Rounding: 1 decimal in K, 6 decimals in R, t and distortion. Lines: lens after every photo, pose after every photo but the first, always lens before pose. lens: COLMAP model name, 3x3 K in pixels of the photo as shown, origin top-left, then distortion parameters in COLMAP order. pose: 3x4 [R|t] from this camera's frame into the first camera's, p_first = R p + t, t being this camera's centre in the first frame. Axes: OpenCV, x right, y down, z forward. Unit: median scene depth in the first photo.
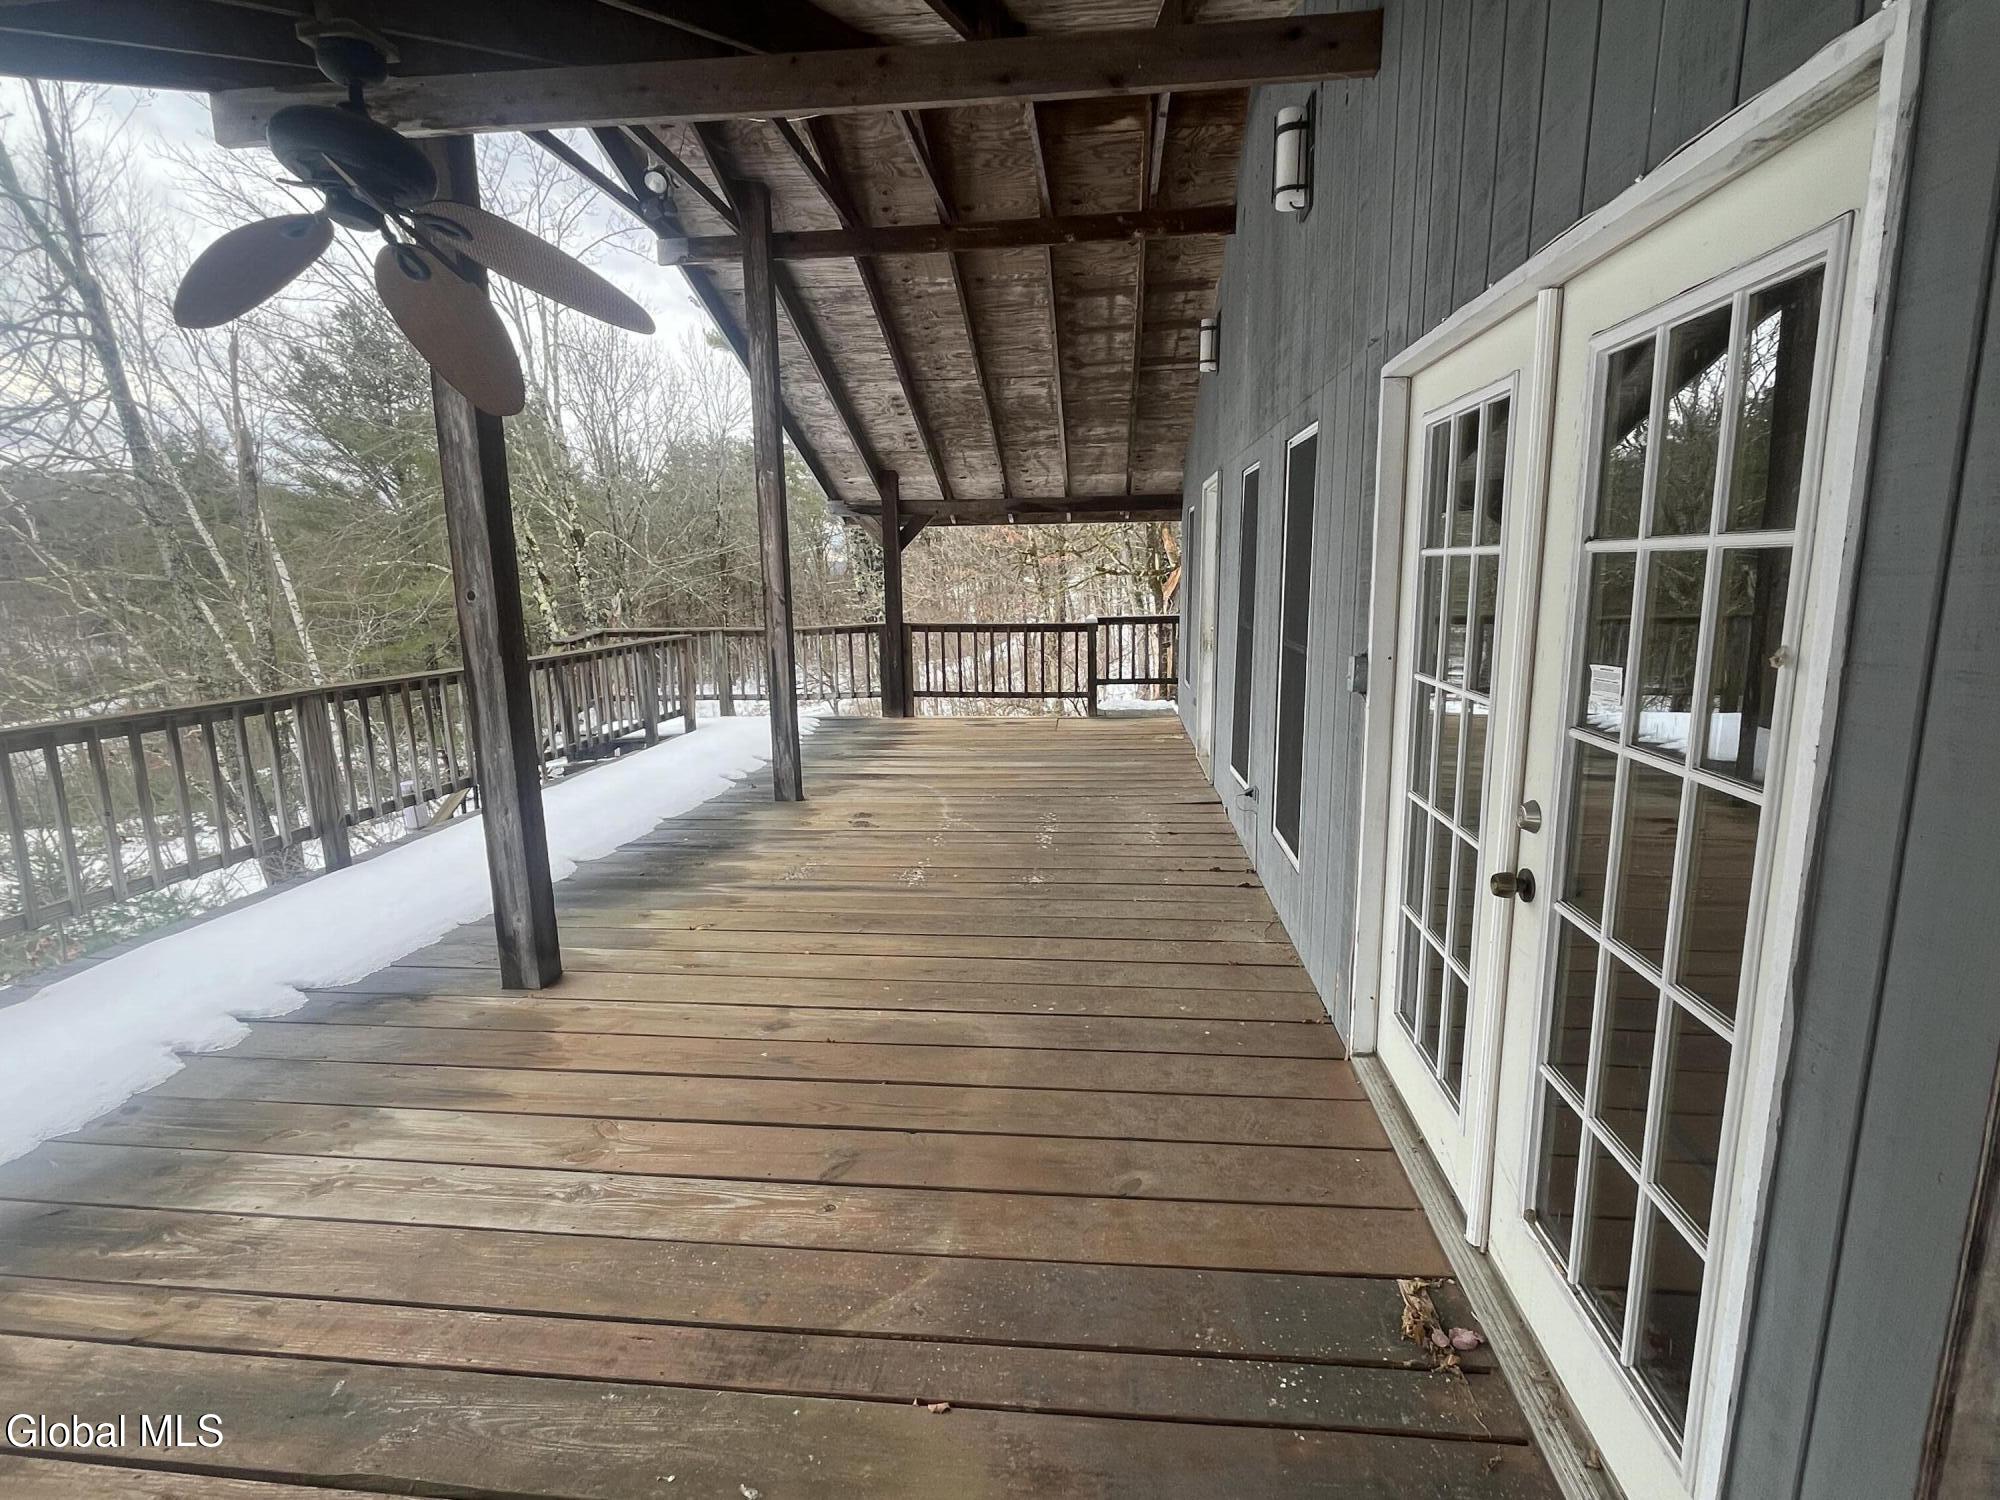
lens RADIAL K [[984.4, 0, 1001.6], [0, 984.4, 754.4], [0, 0, 1]] dist [-0.002524, -0.001066]
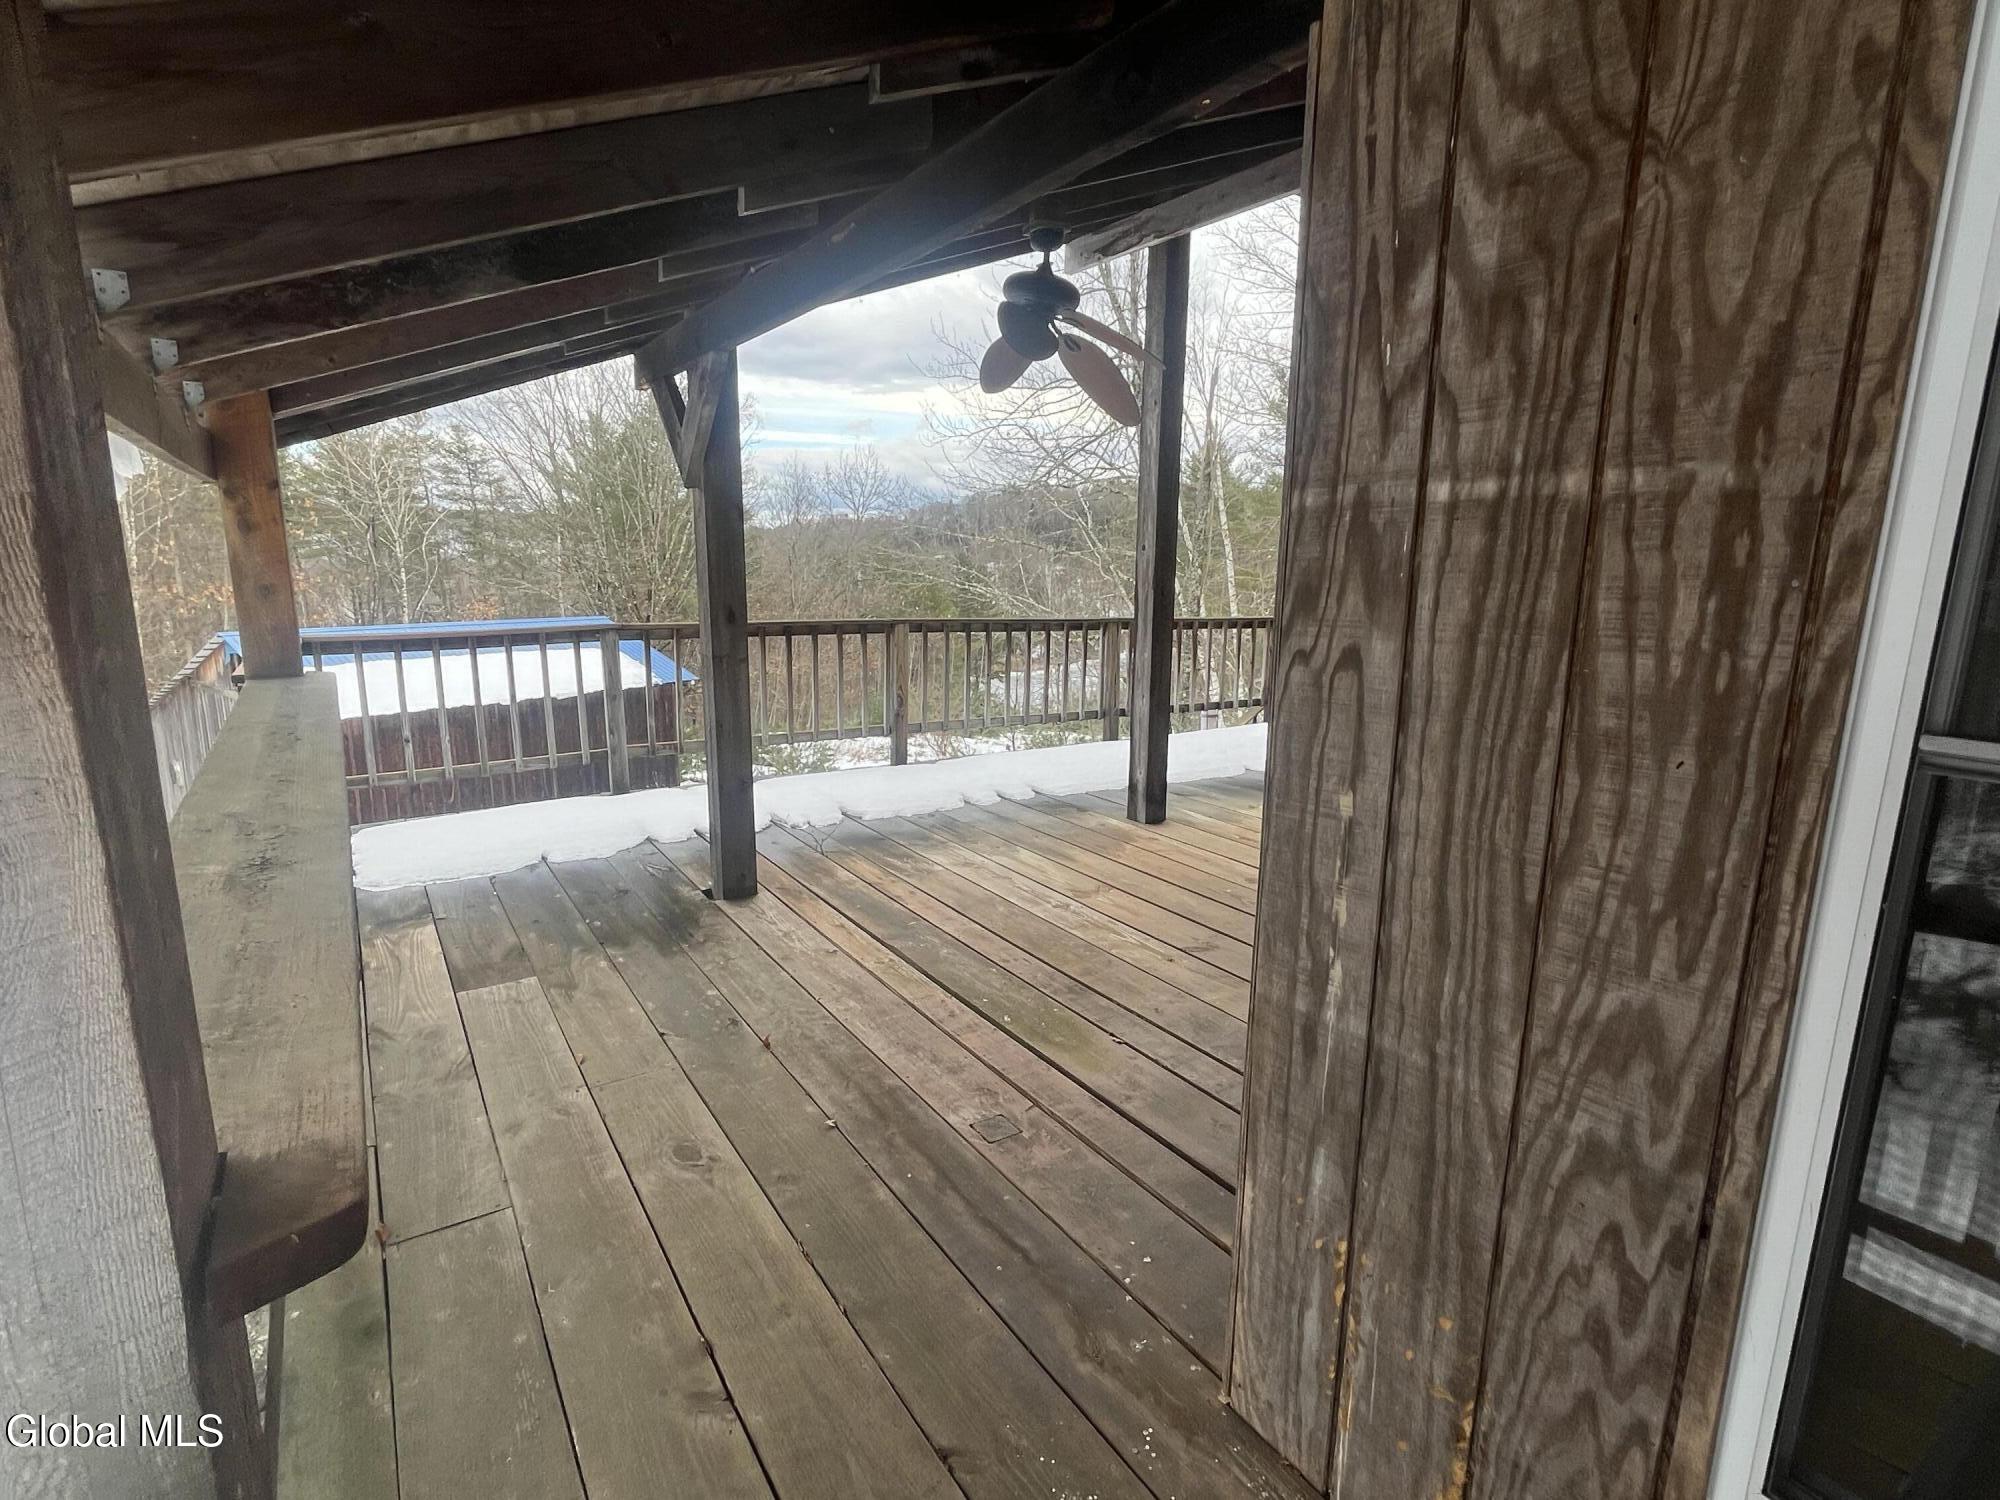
lens RADIAL K [[984.4, 0, 992.4], [0, 984.4, 757.7], [0, 0, 1]] dist [-0.002524, -0.001066]
pose [[0.628239, 0.172357, -0.758689, 0.594081], [-0.163132, 0.982658, 0.088155, 0.066910], [0.760726, 0.068383, 0.645461, -0.137238]]
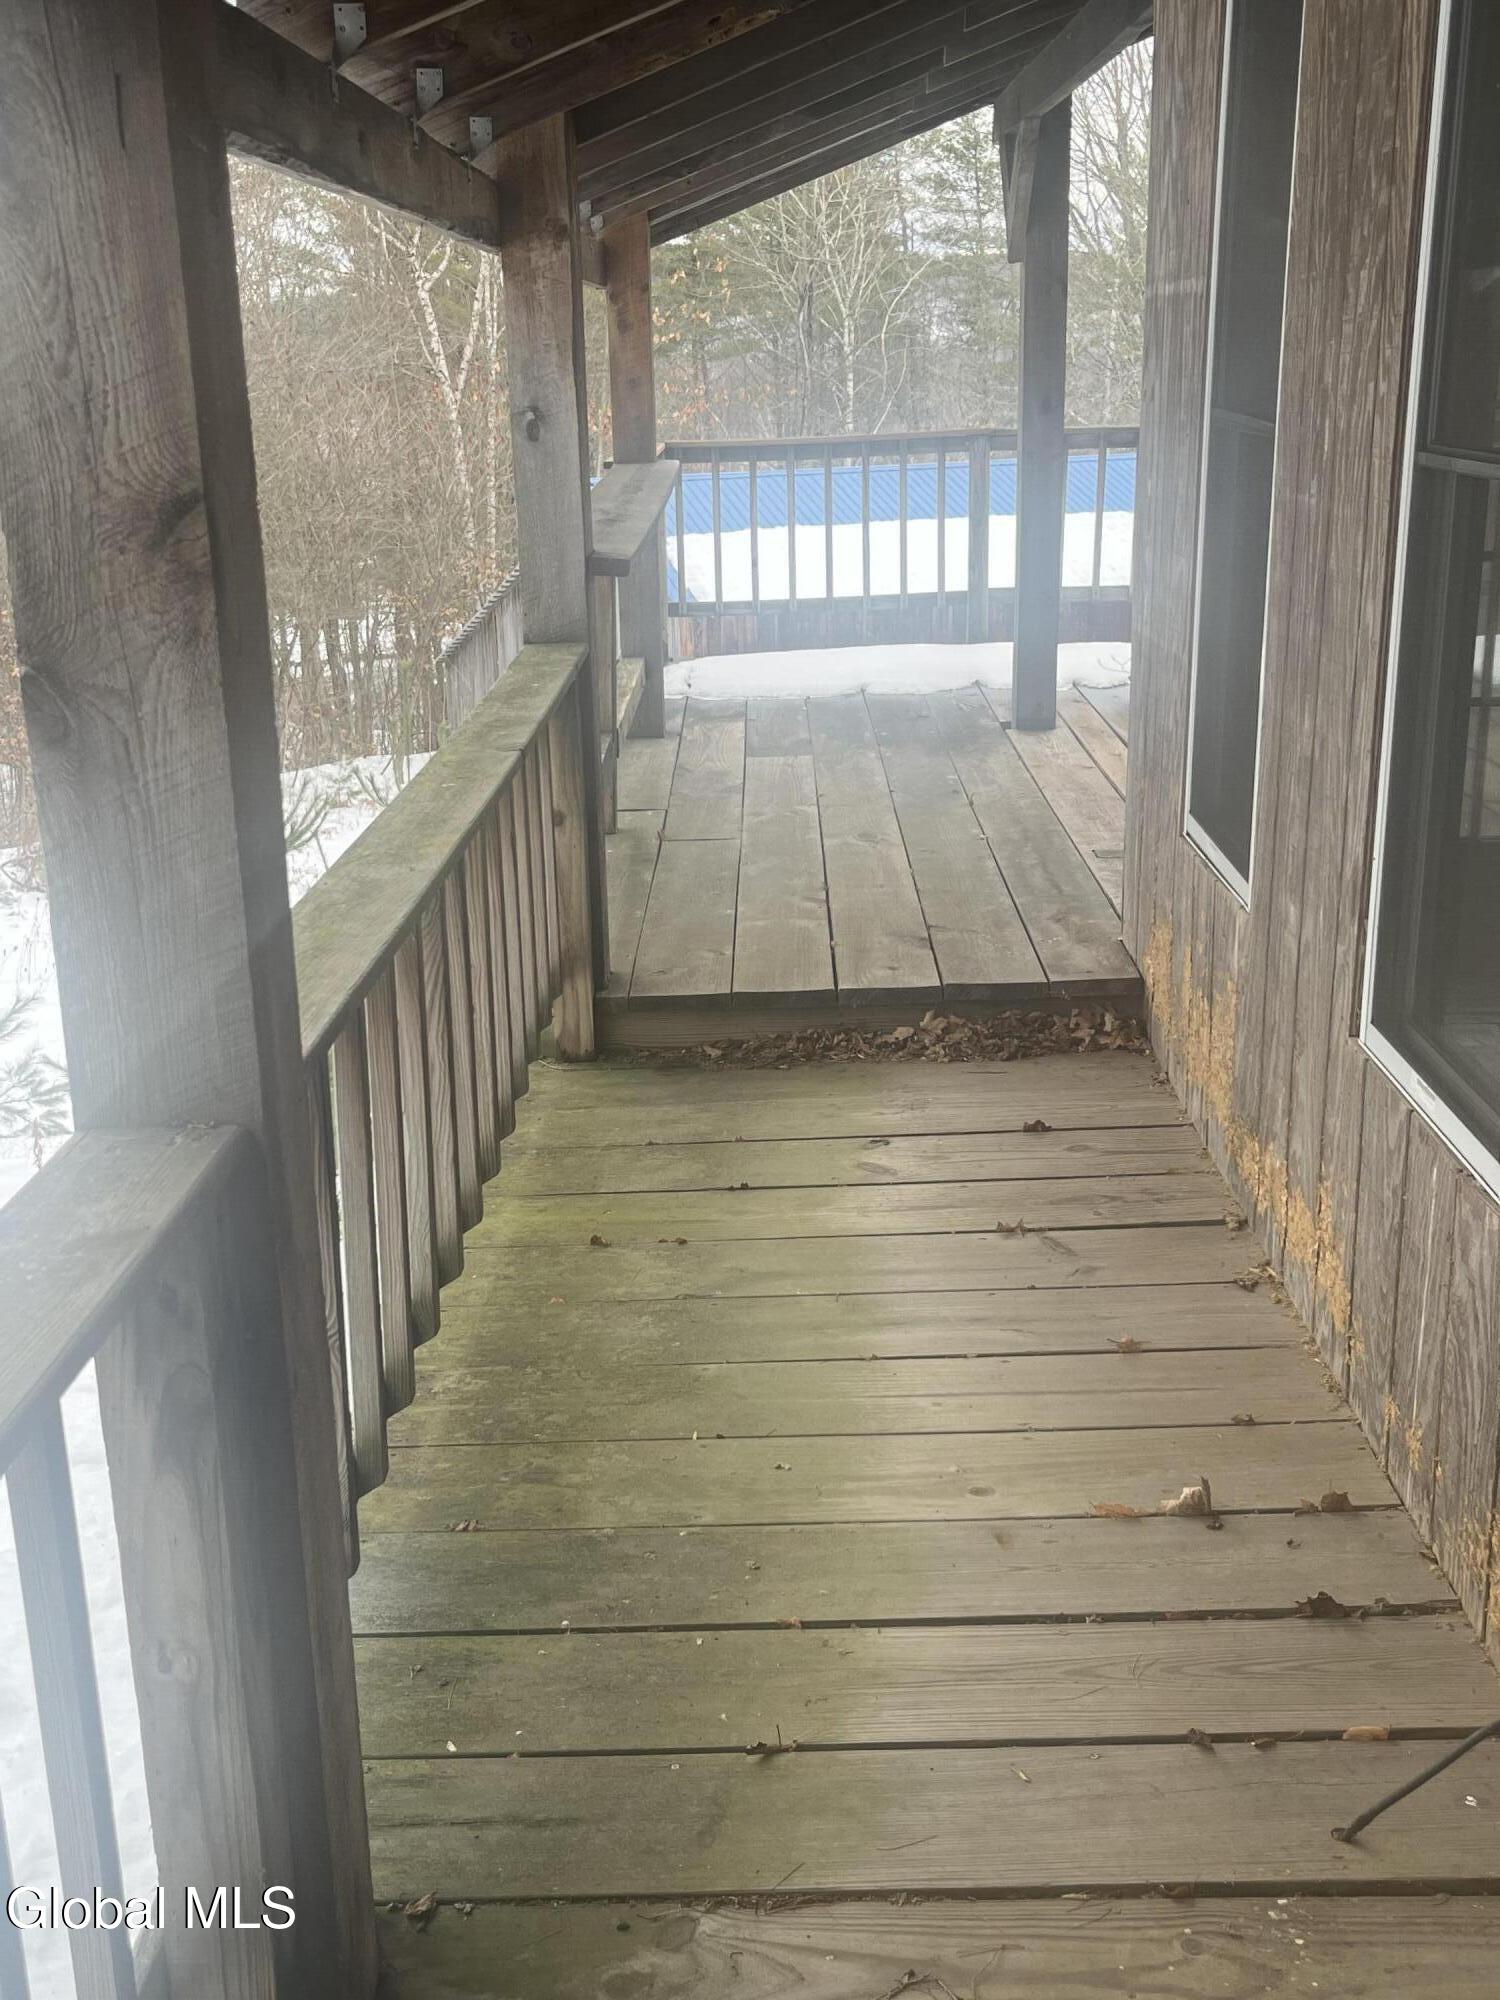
lens RADIAL K [[2091.0, 0, 750.4], [0, 2091.0, 996.1], [0, 0, 1]] dist [0.008358, 0.000000]
pose [[0.093756, 0.304756, -0.947805, 1.990026], [-0.167770, 0.943220, 0.286686, 0.058830], [0.981358, 0.132134, 0.139562, -0.180588]]
